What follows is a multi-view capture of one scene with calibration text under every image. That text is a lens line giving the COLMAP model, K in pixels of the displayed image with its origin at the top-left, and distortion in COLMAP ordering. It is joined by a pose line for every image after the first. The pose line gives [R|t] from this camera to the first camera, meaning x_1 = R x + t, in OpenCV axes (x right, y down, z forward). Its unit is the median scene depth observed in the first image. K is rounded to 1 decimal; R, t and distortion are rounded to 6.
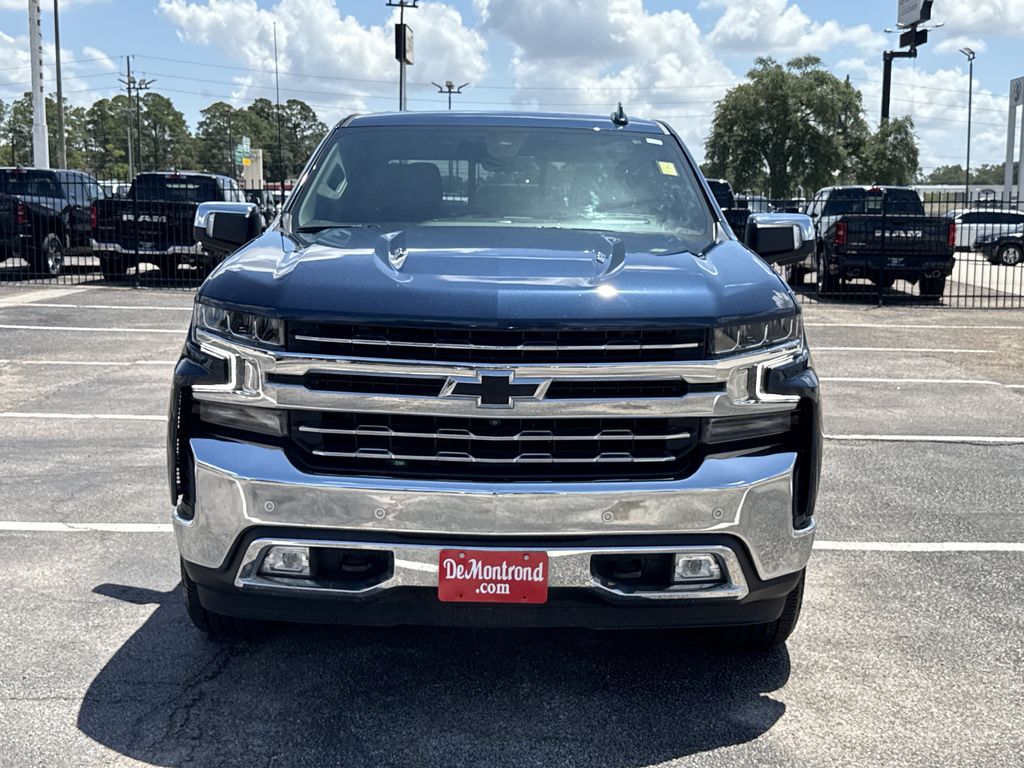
lens RADIAL K [[1339.3, 0, 510.9], [0, 1339.3, 381.0], [0, 0, 1]] dist [0.106367, 0.000000]
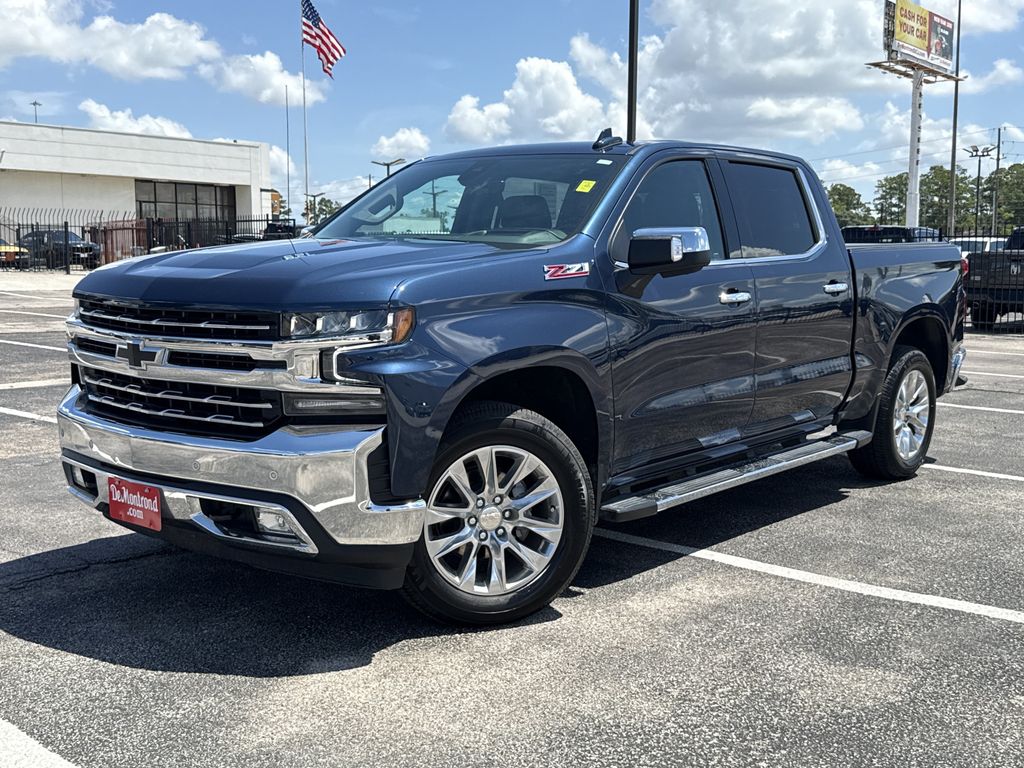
lens RADIAL K [[1152.3, 0, 515.4], [0, 1152.3, 382.3], [0, 0, 1]] dist [0.070214, 0.000000]
pose [[0.784019, 0.068500, -0.616945, 0.883821], [-0.084284, 0.996436, 0.003527, -0.001252], [0.614988, 0.049233, 0.786998, 0.337108]]
